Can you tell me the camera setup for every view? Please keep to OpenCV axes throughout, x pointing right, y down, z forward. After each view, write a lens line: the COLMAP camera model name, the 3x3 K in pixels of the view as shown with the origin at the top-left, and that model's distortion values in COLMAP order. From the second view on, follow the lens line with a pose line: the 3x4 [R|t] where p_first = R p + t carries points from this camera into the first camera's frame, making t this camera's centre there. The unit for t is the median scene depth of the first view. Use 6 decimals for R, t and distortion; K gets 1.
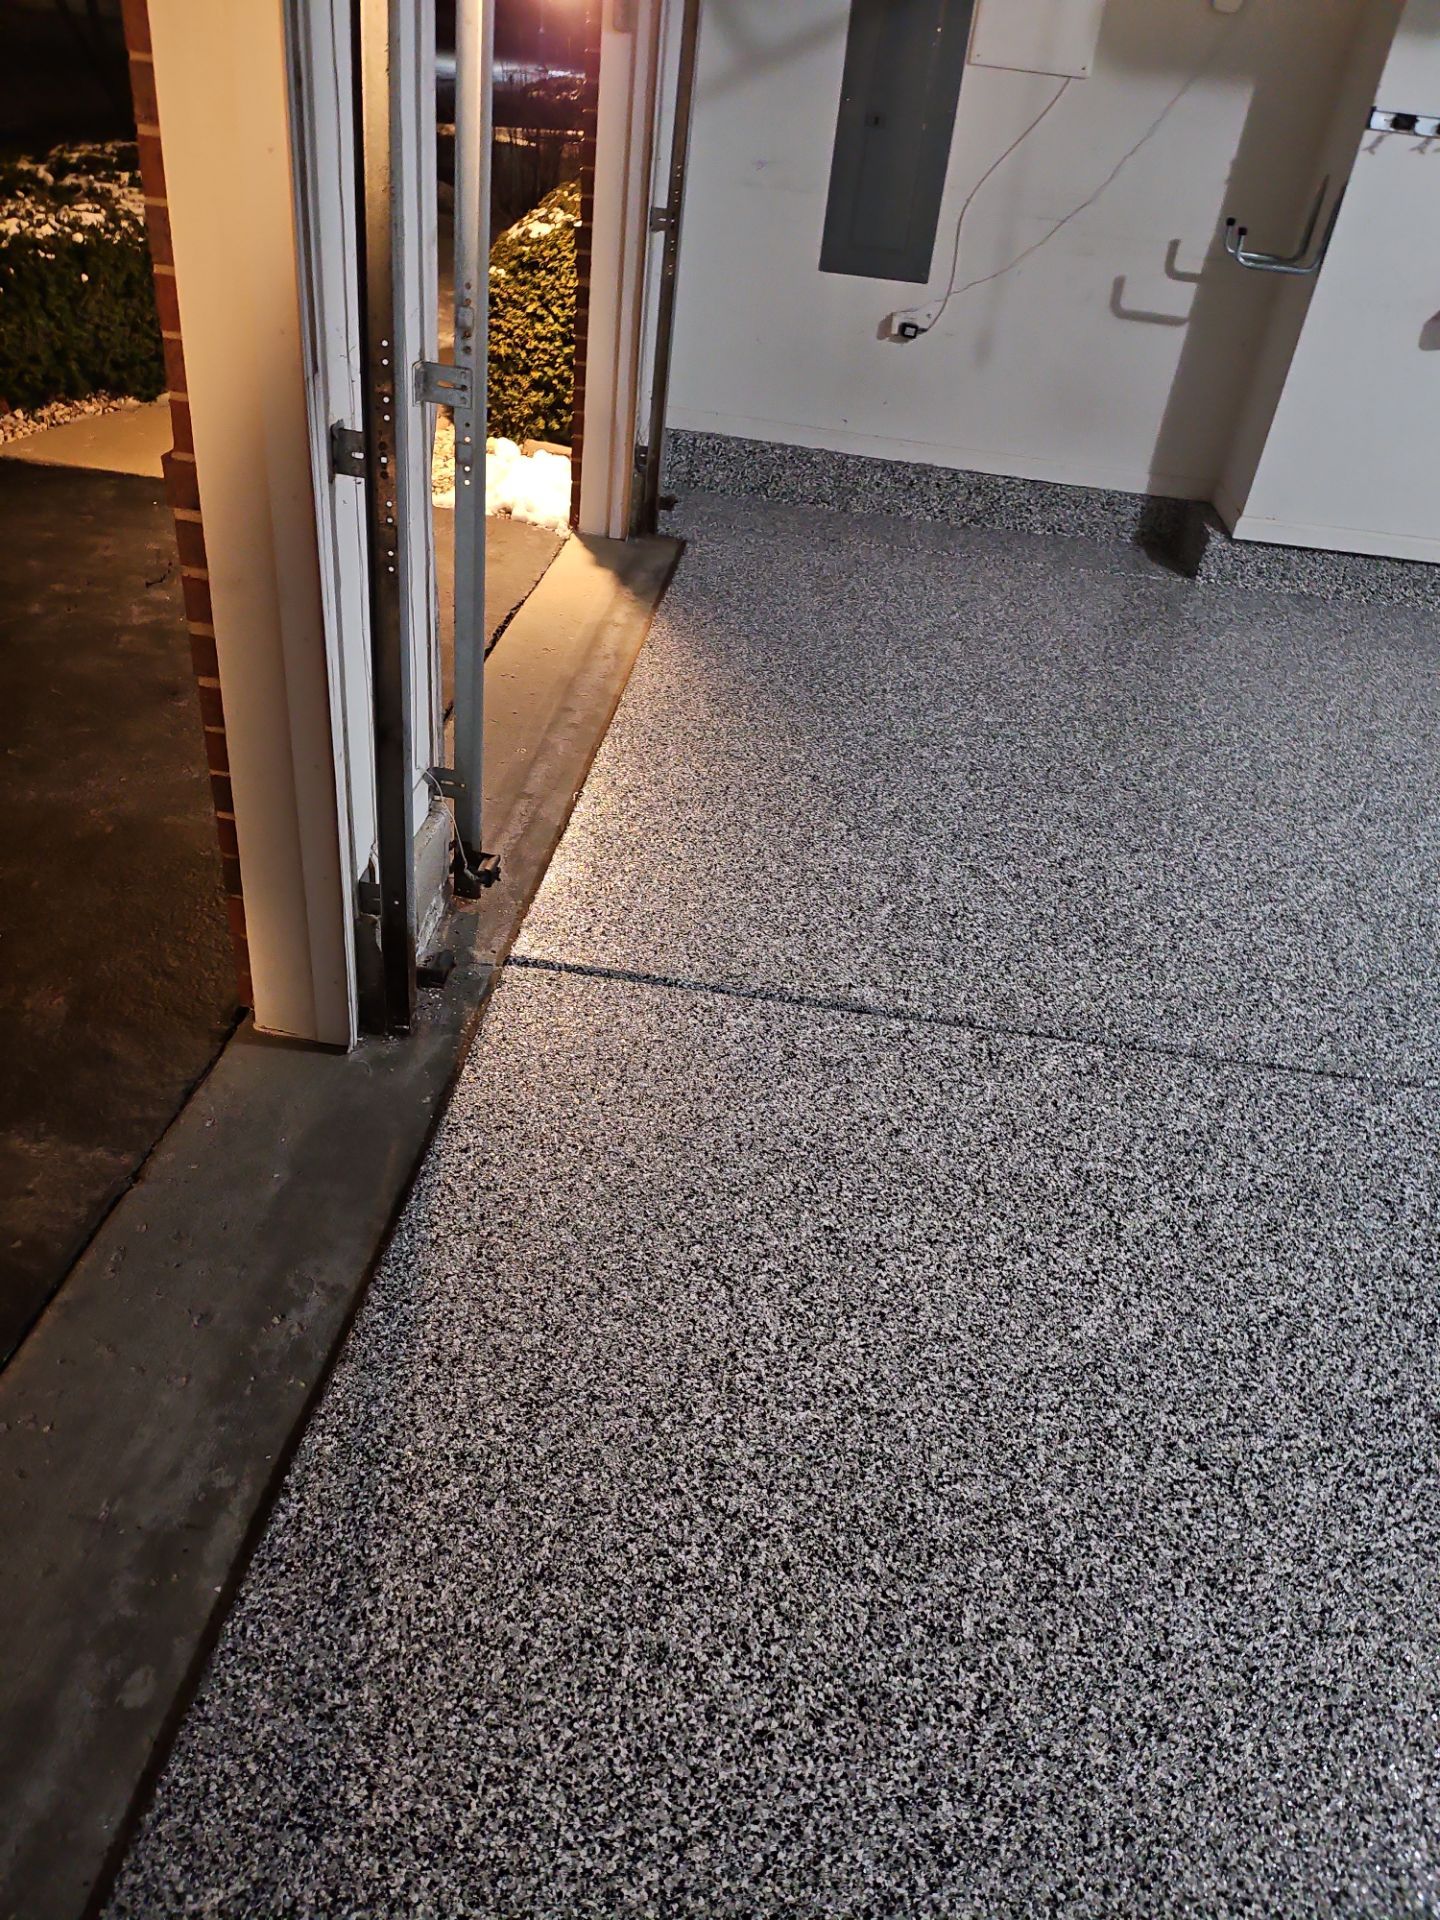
lens RADIAL K [[1328.4, 0, 726.7], [0, 1328.4, 952.9], [0, 0, 1]] dist [0.060229, -0.057510]
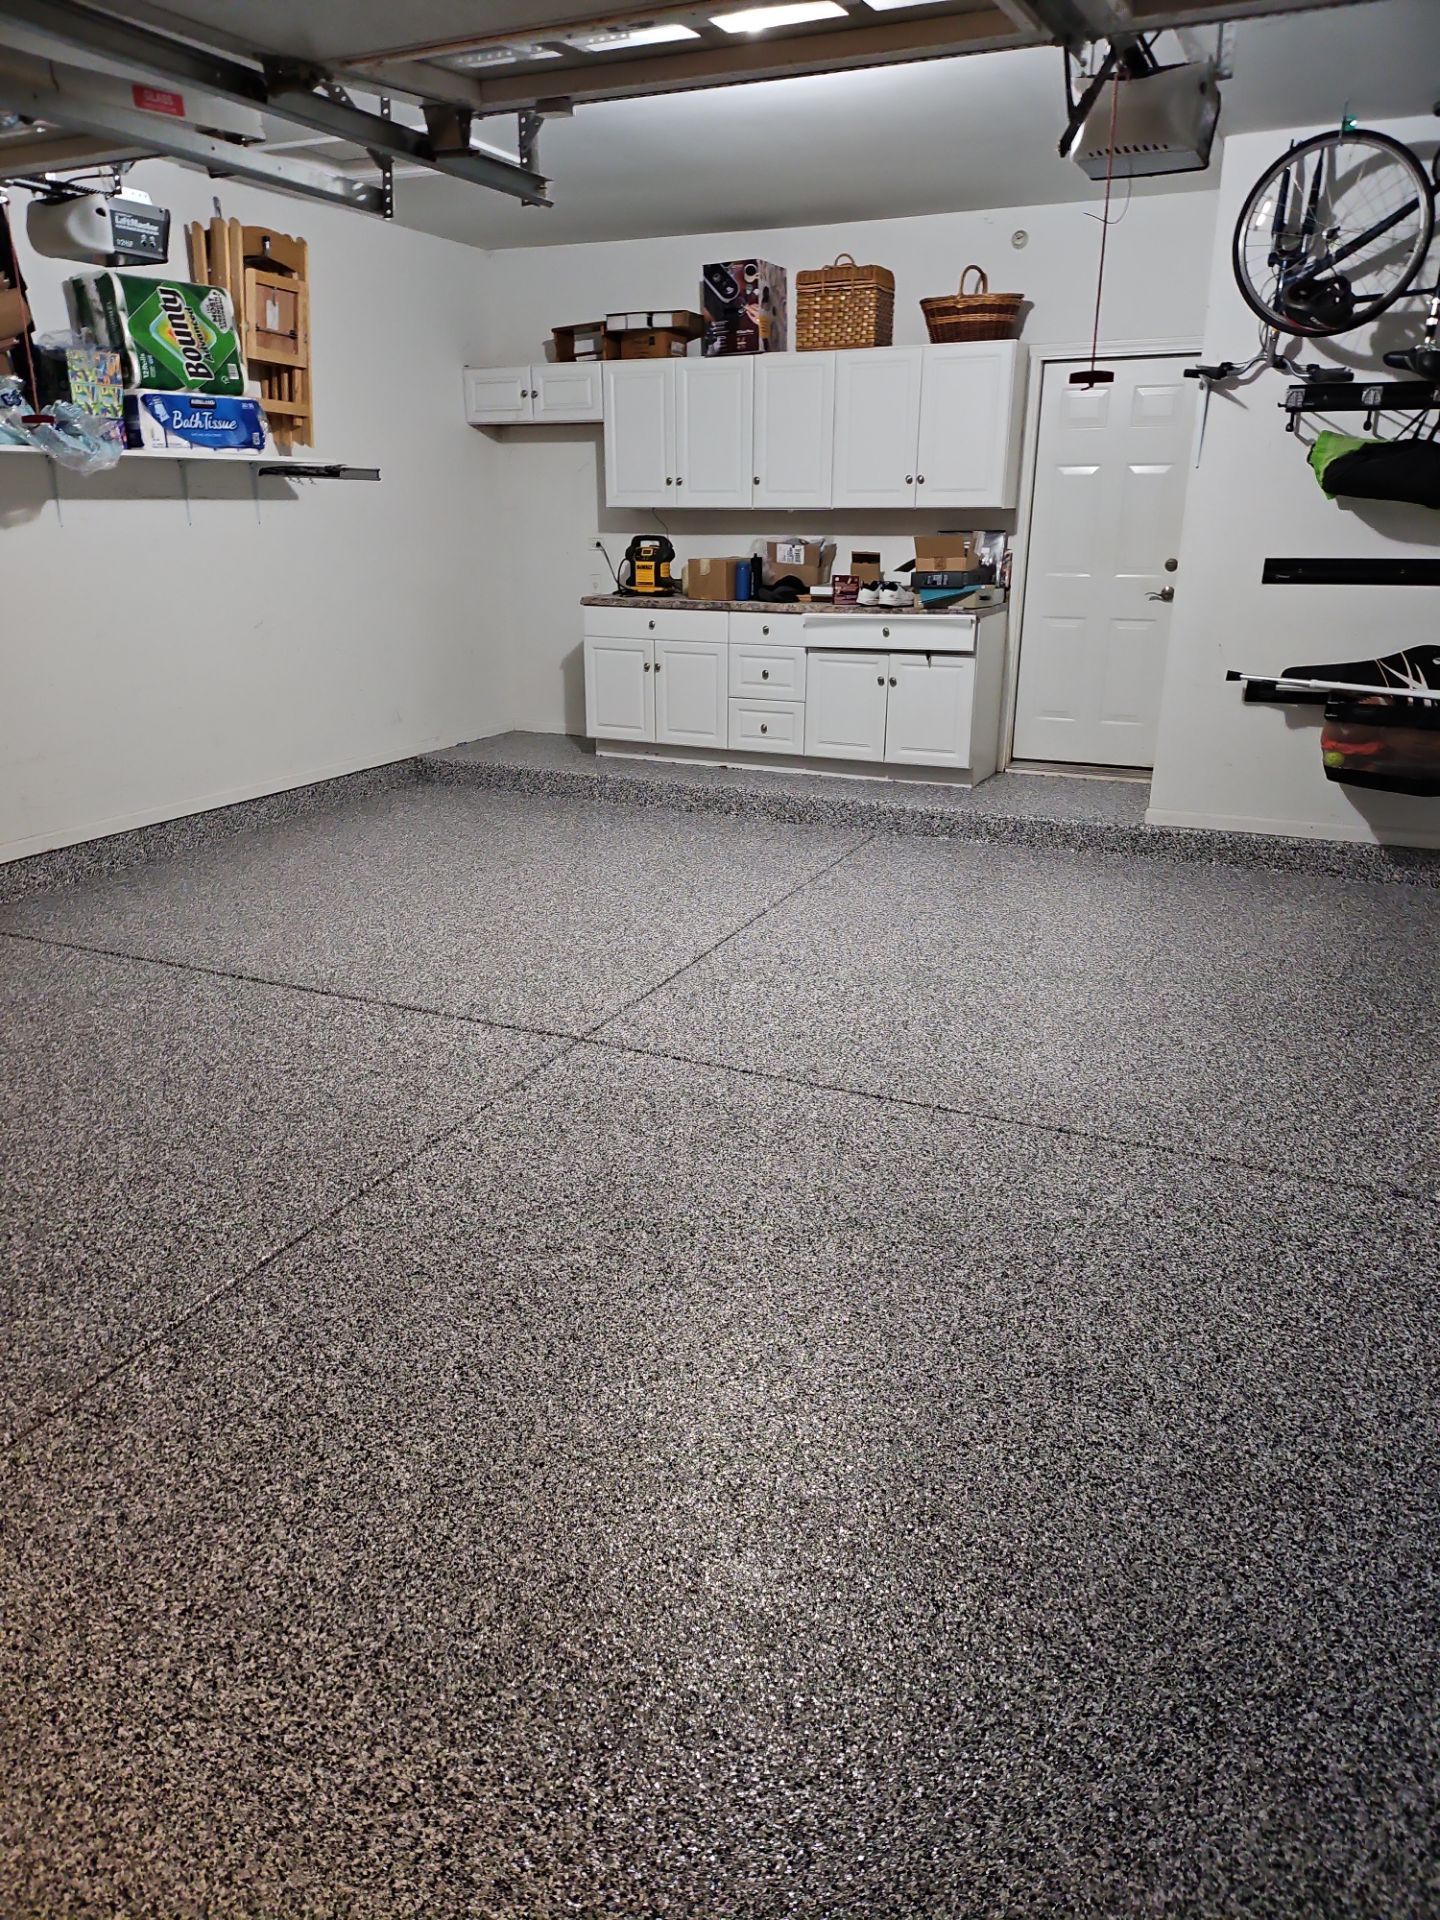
lens RADIAL K [[1328.4, 0, 701.4], [0, 1328.4, 960.3], [0, 0, 1]] dist [0.060229, -0.057510]
pose [[0.328031, -0.402390, 0.854680, -0.540293], [0.561725, 0.810500, 0.165997, -0.162619], [-0.759514, 0.425643, 0.491901, -0.000793]]
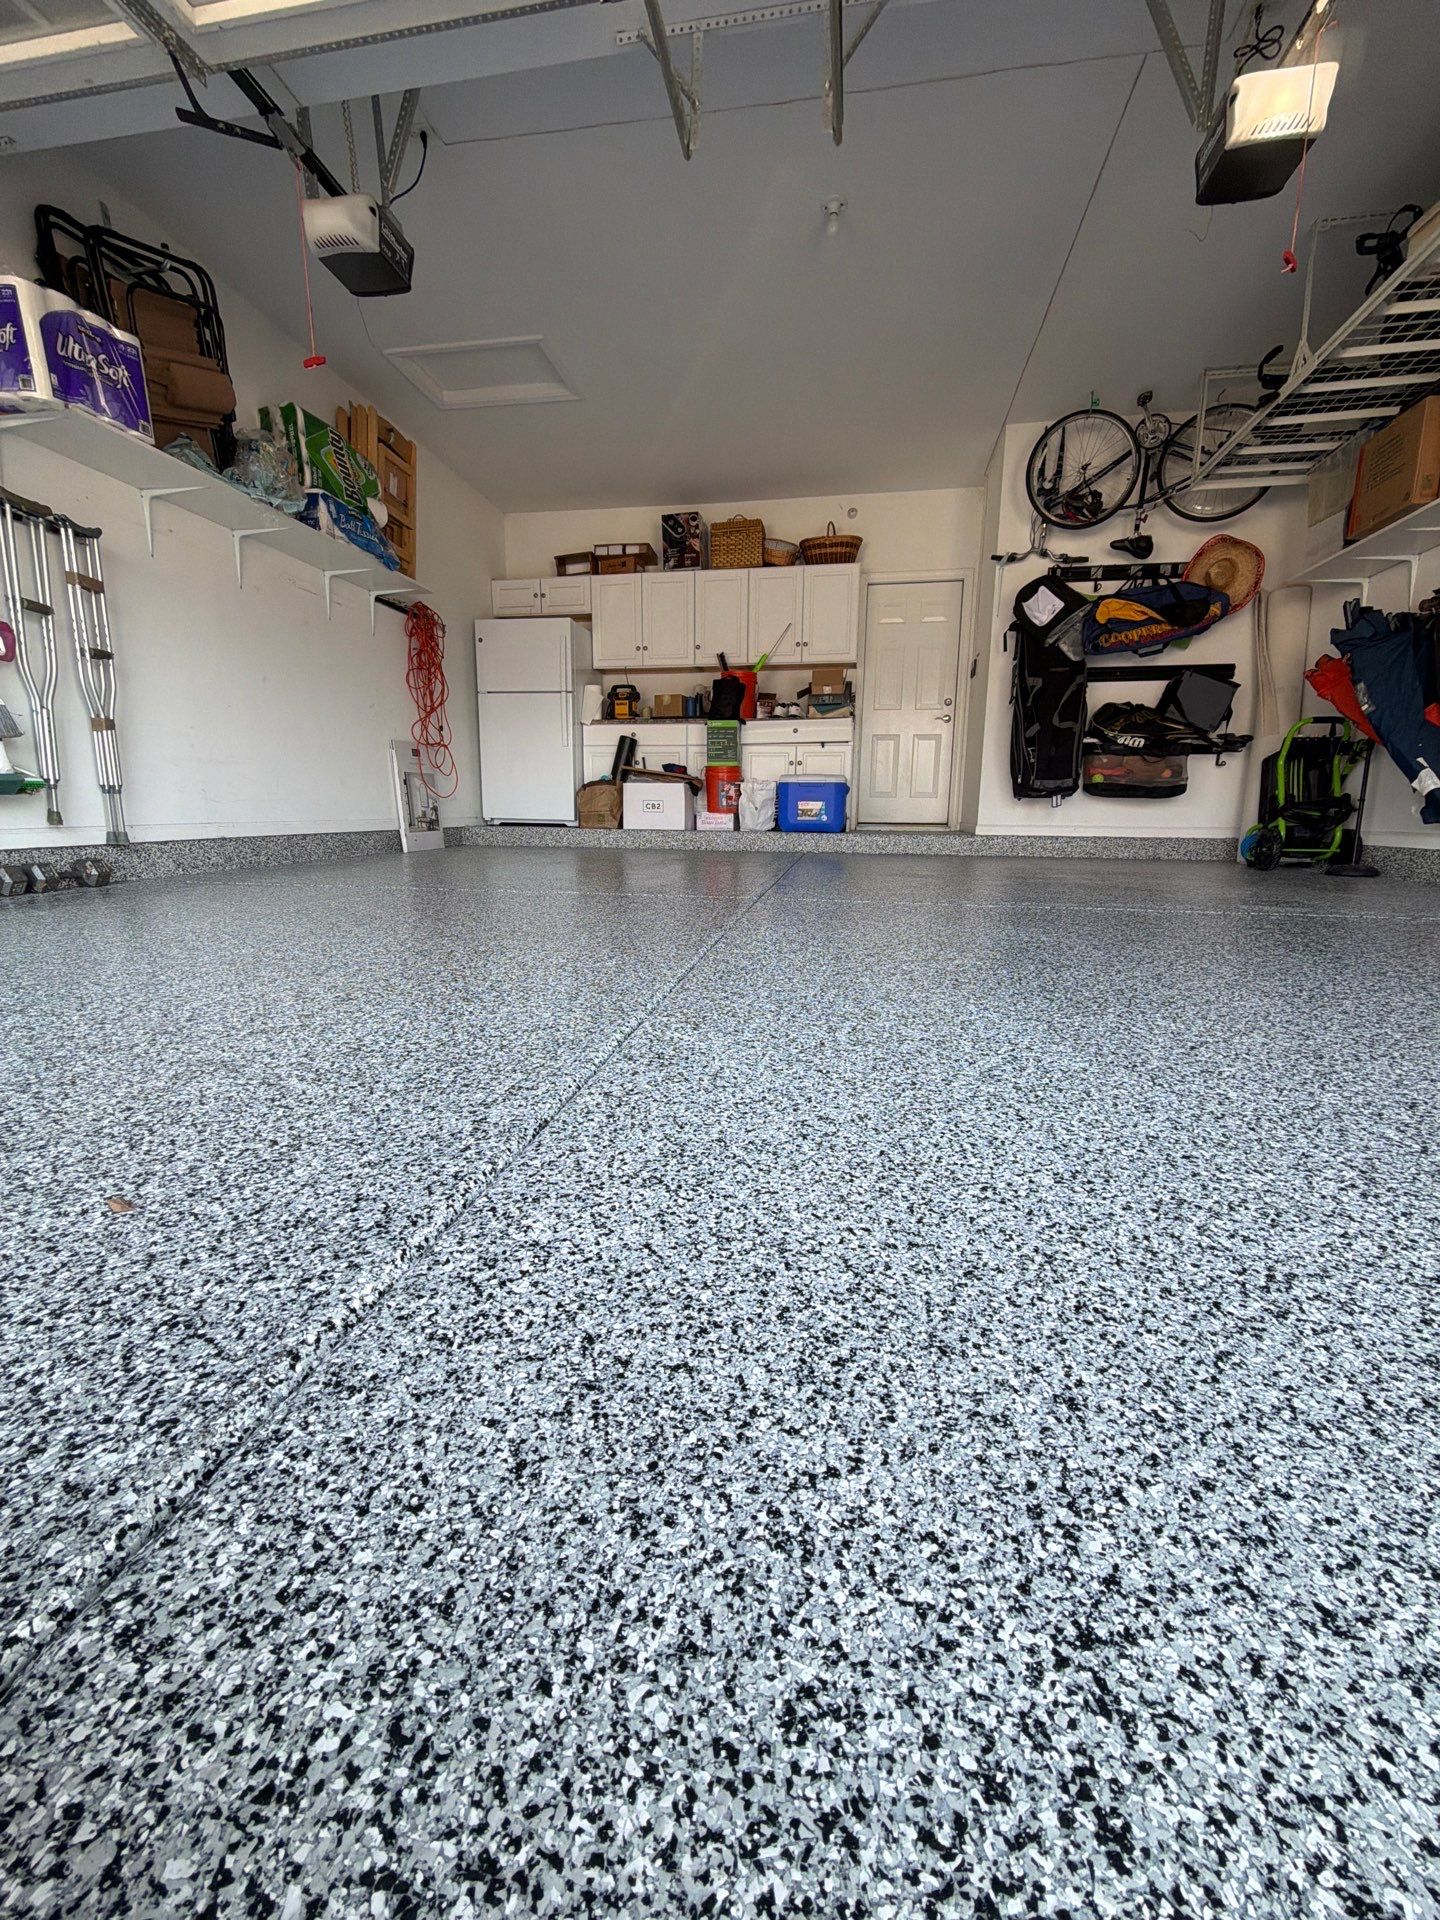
lens RADIAL K [[760.1, 0, 719.4], [0, 760.1, 952.7], [0, 0, 1]] dist [-0.001902, -0.000120]
pose [[0.076471, -0.292327, 0.953256, -0.313860], [0.561297, 0.802796, 0.201159, -0.069332], [-0.824074, 0.519677, 0.225472, 1.157589]]
